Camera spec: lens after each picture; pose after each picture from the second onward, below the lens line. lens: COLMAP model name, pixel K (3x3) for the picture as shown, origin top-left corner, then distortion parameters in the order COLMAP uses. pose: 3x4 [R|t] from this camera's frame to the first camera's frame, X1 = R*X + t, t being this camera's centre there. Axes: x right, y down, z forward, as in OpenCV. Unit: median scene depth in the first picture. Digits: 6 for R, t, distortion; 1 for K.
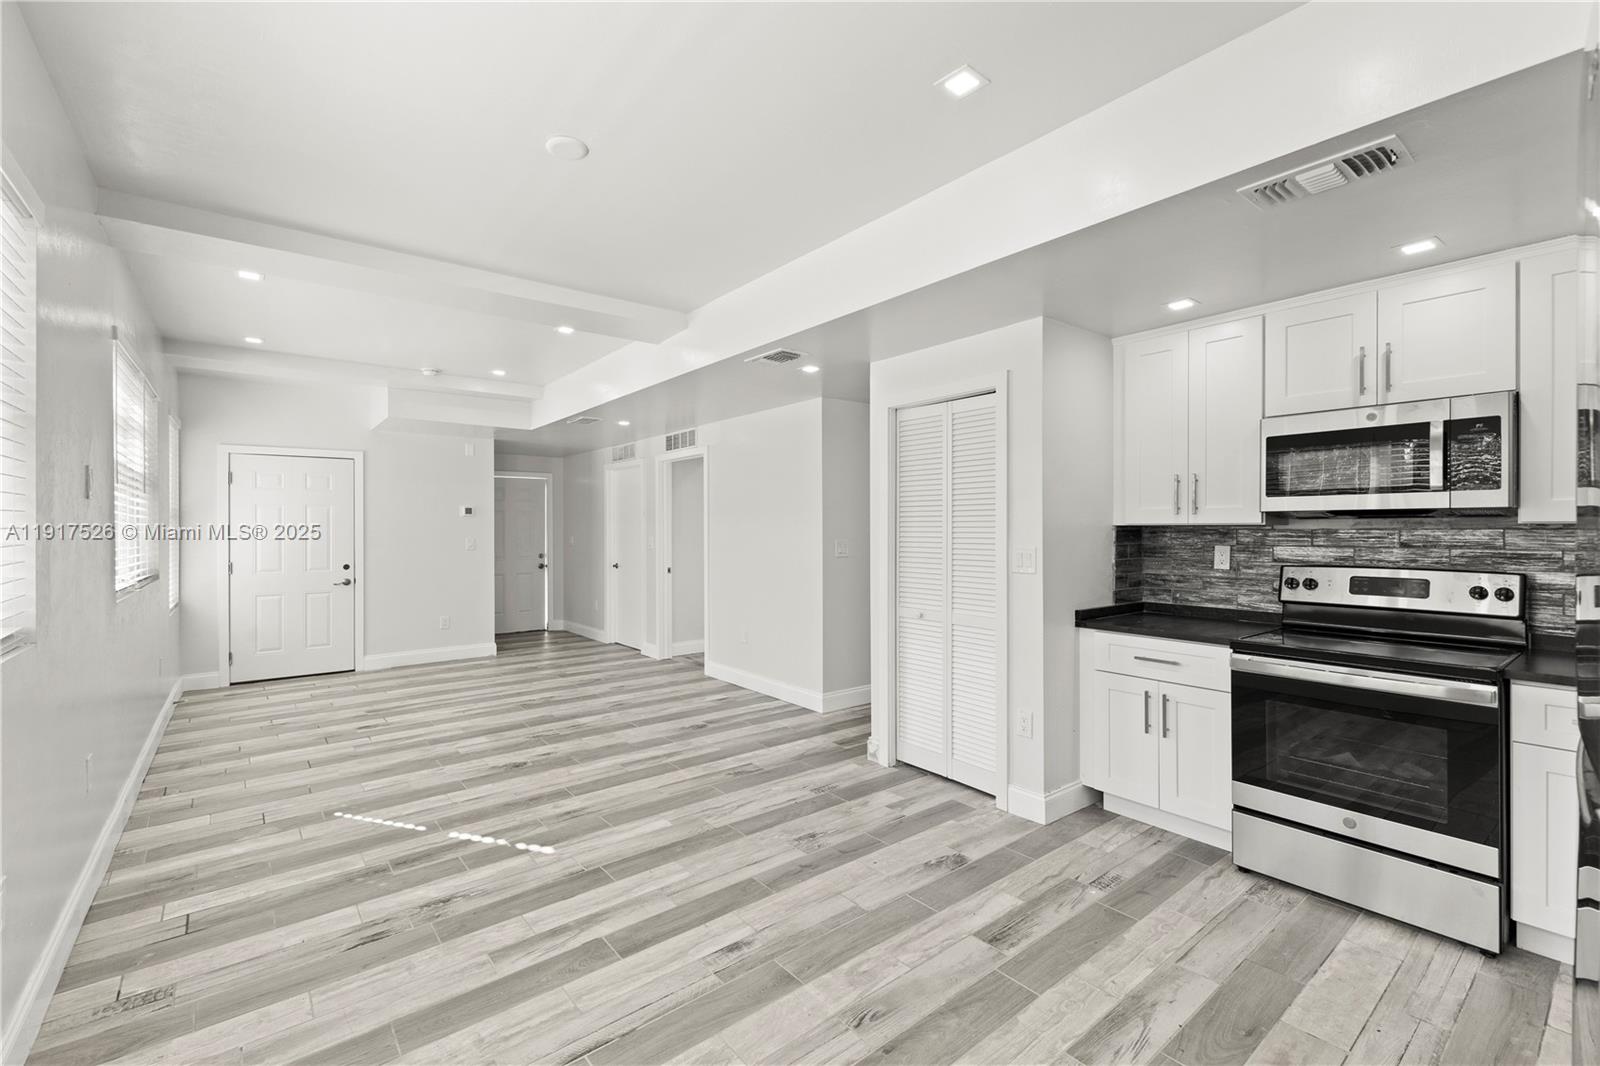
lens RADIAL K [[693.8, 0, 803.5], [0, 693.8, 527.9], [0, 0, 1]] dist [0.010979, -0.000787]
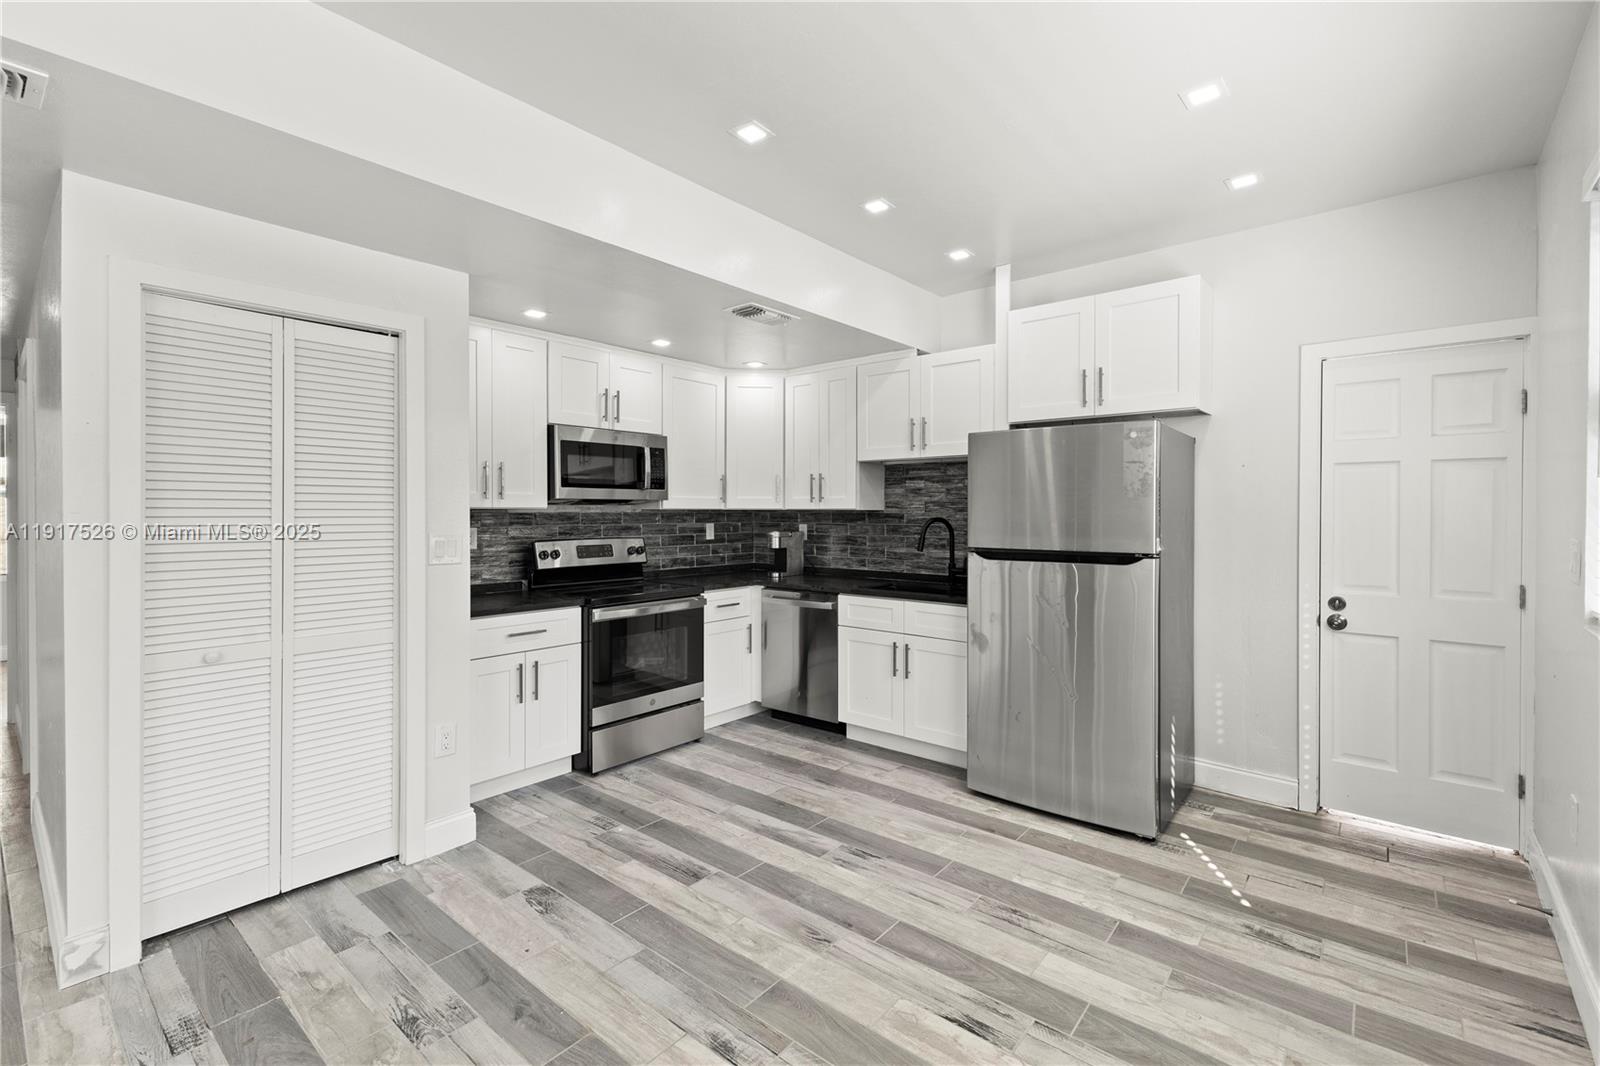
lens RADIAL K [[693.8, 0, 816.5], [0, 693.8, 513.9], [0, 0, 1]] dist [0.010979, -0.000787]
pose [[-0.201896, 0.000338, 0.979407, -0.642945], [-0.000557, 1.000000, -0.000460, 0.004797], [-0.979407, -0.000639, -0.201896, 0.768557]]
